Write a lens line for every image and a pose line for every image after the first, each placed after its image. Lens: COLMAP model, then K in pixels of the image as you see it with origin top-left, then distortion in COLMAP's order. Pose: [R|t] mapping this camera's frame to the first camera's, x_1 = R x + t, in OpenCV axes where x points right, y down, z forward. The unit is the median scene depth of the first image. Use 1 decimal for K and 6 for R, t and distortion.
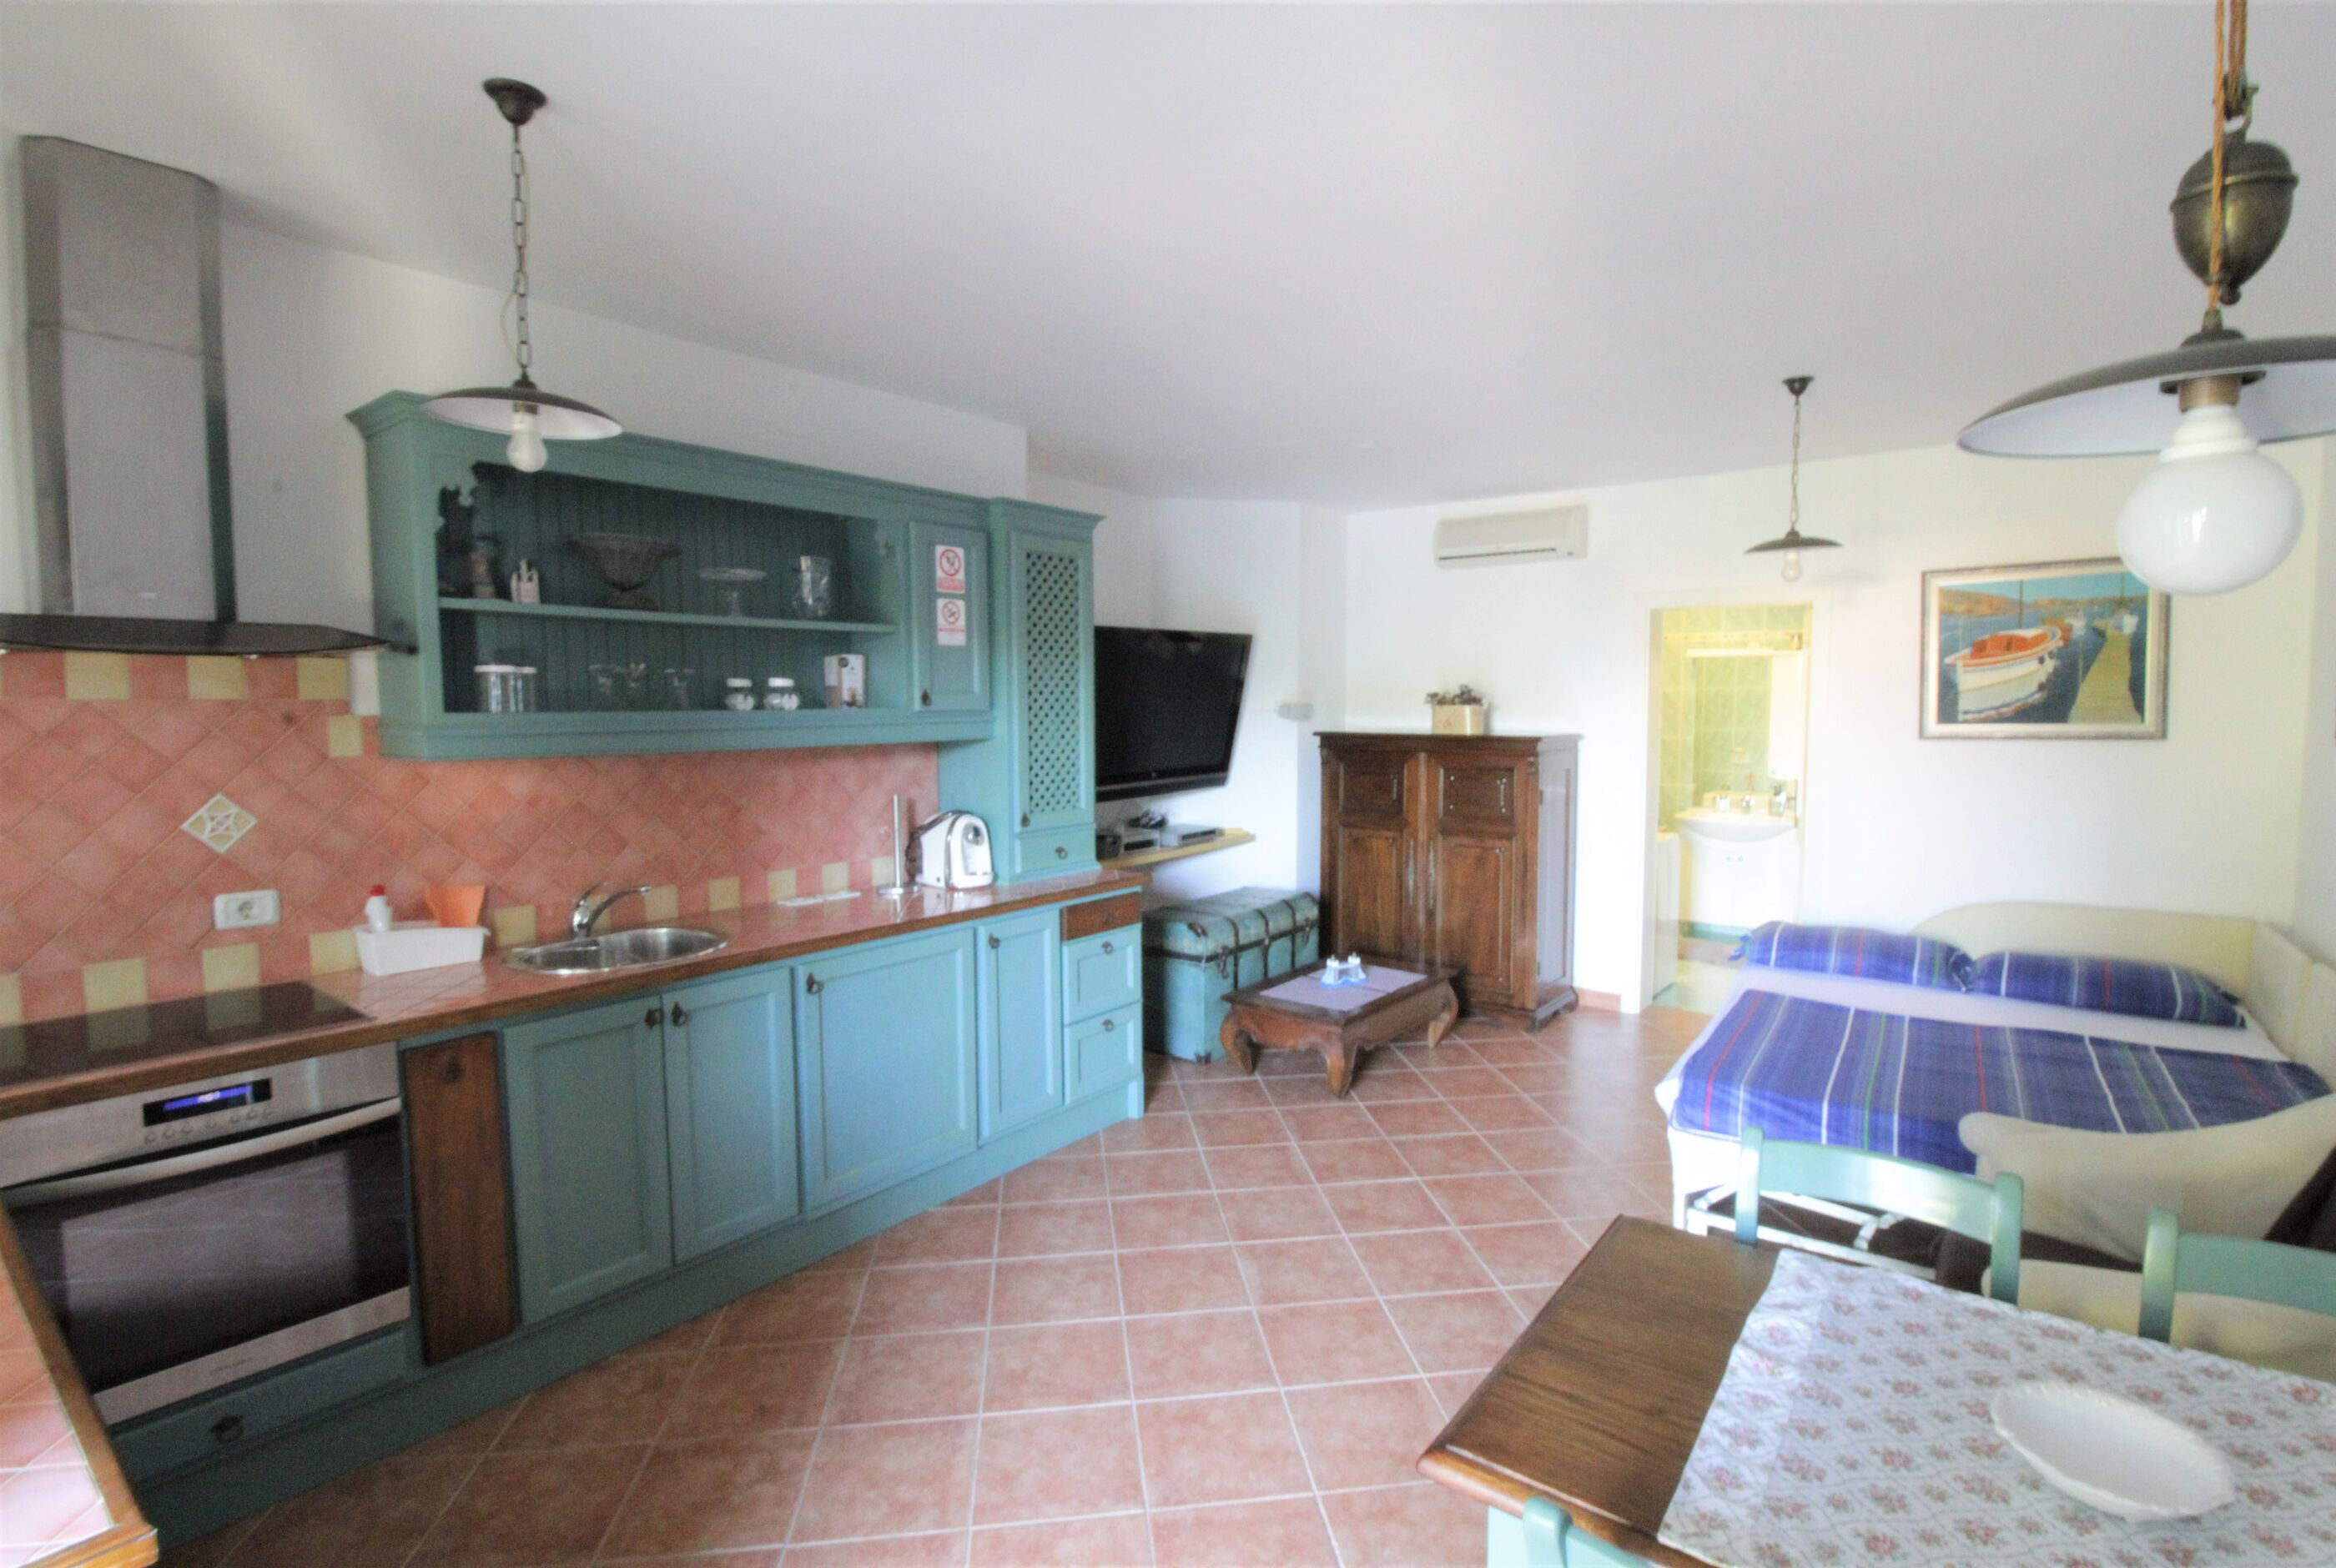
lens RADIAL K [[1089.7, 0, 1210.4], [0, 1089.7, 782.9], [0, 0, 1]] dist [-0.001601, -0.012703]
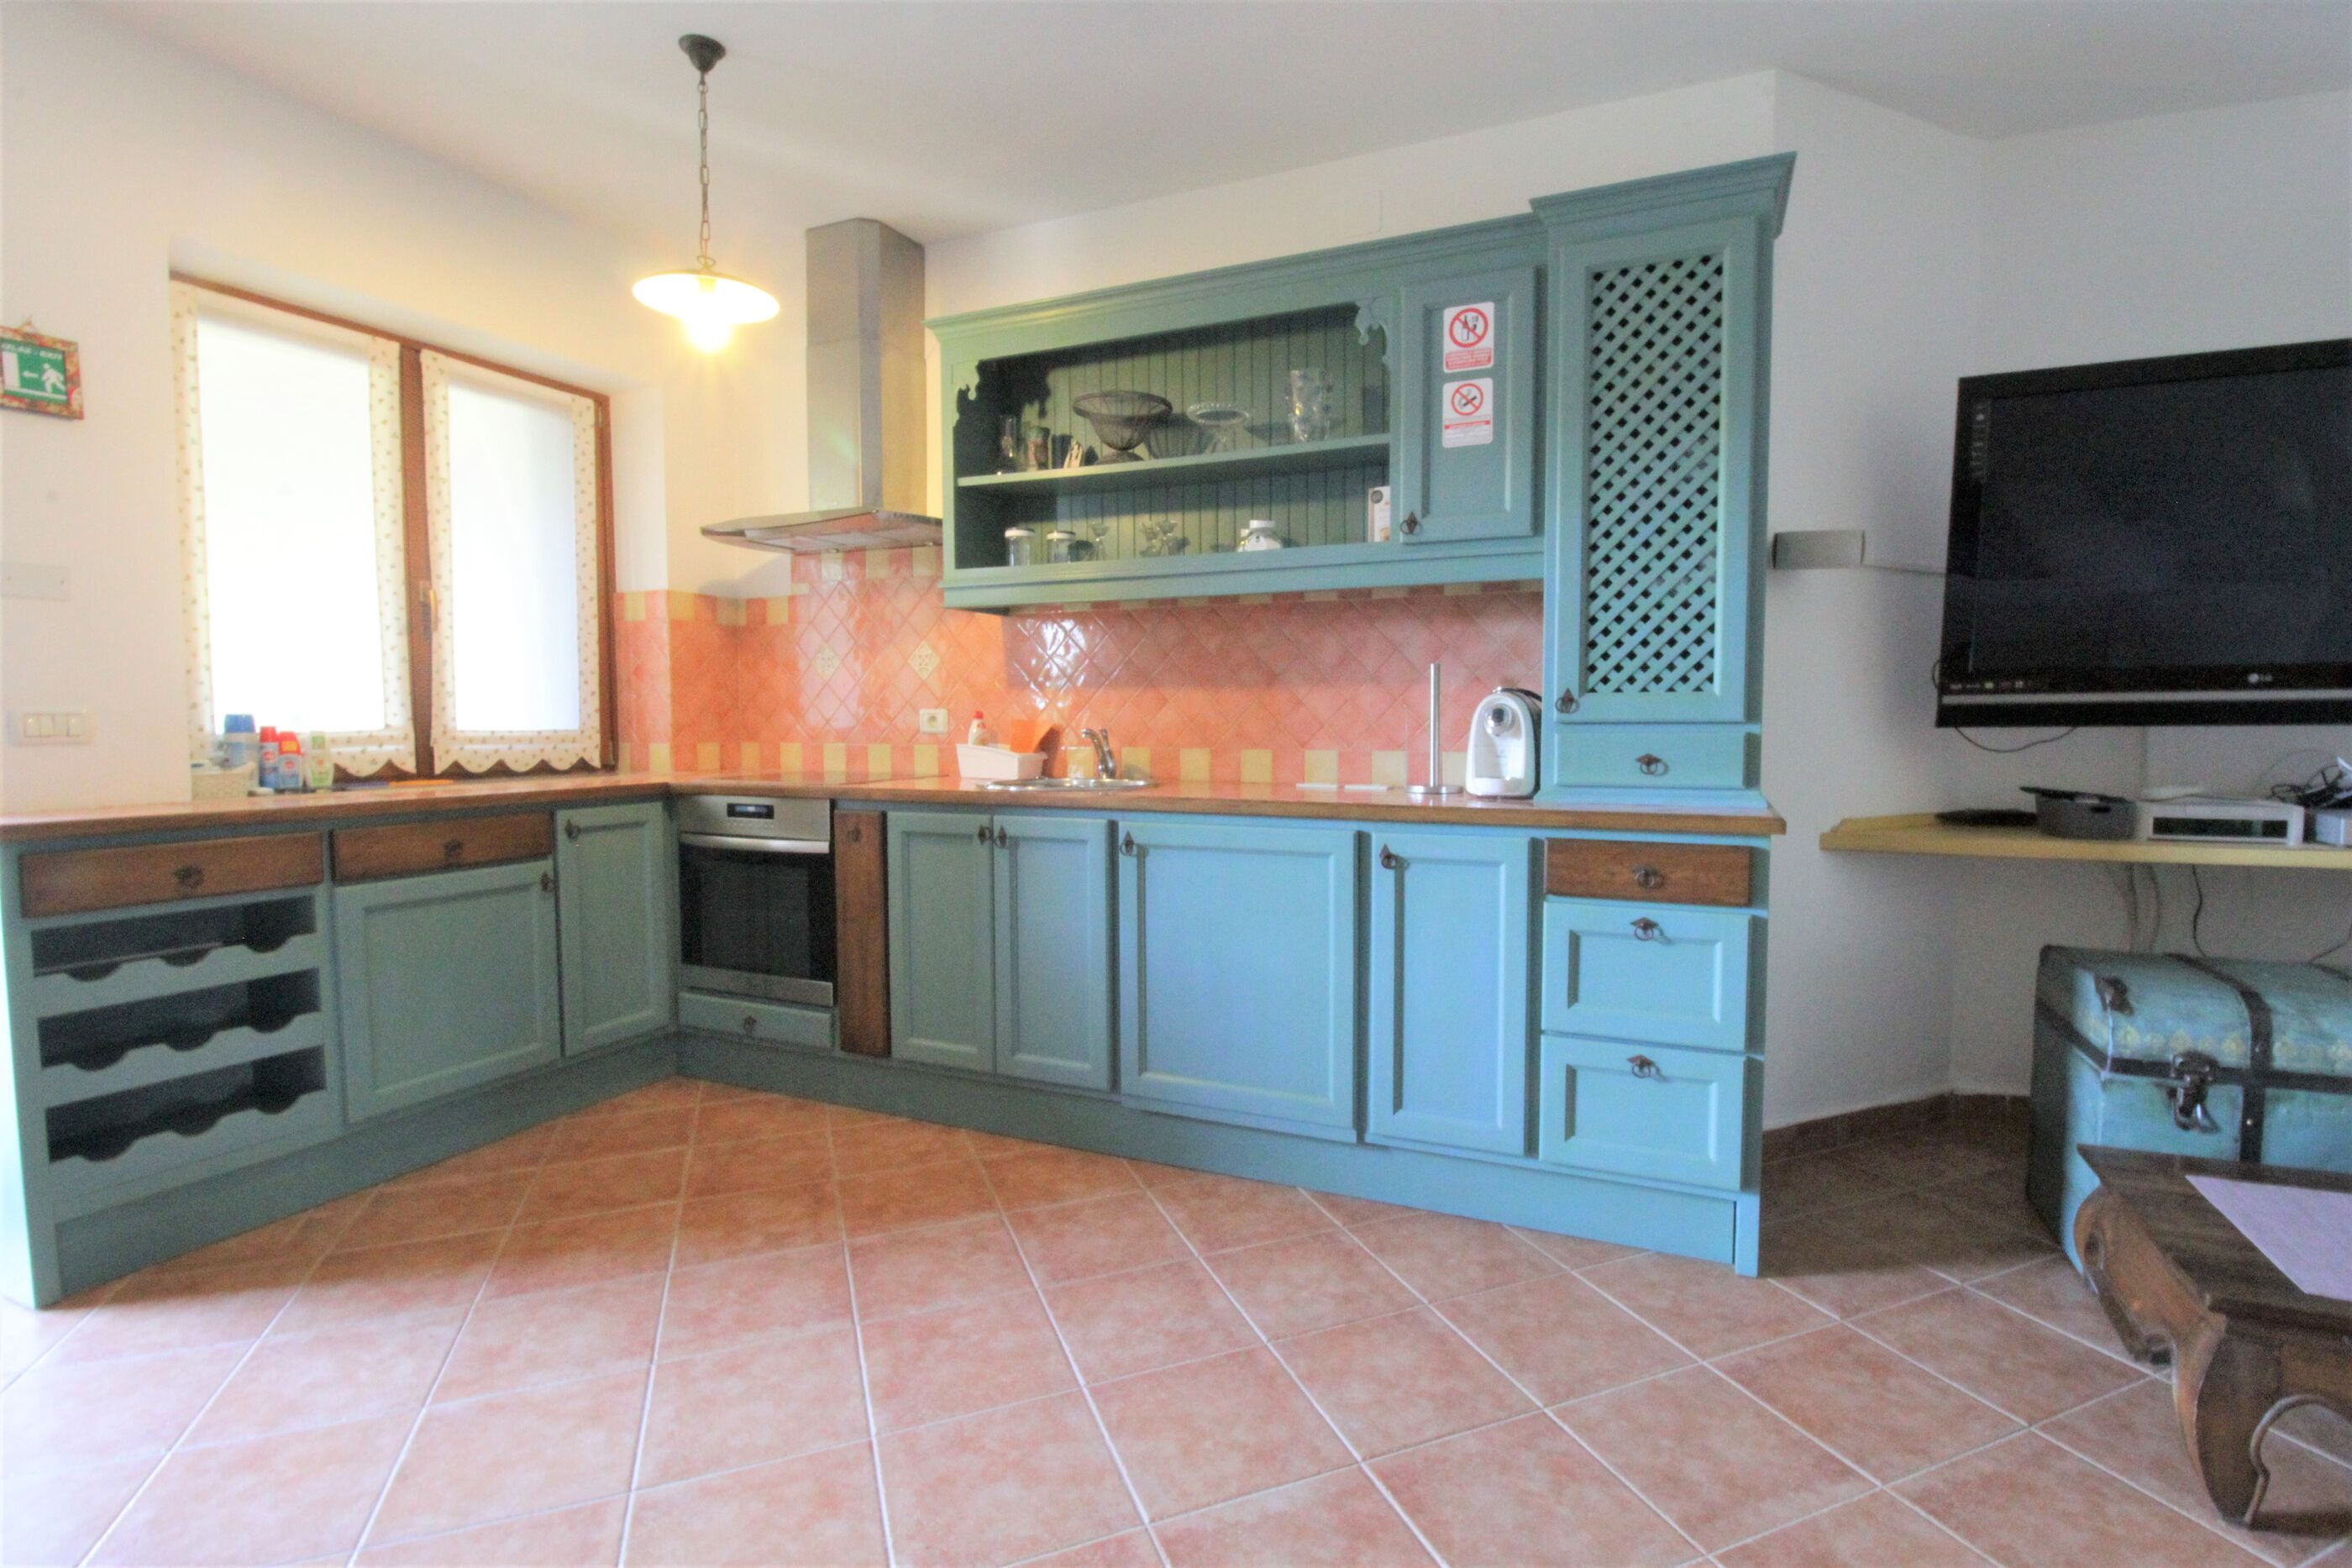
lens RADIAL K [[1097.2, 0, 1215.5], [0, 1097.2, 780.2], [0, 0, 1]] dist [-0.001601, -0.012703]
pose [[0.238712, 0.060052, -0.969232, 0.411194], [-0.073177, 0.996361, 0.043710, 0.067981], [0.968329, 0.060491, 0.242237, 0.661187]]
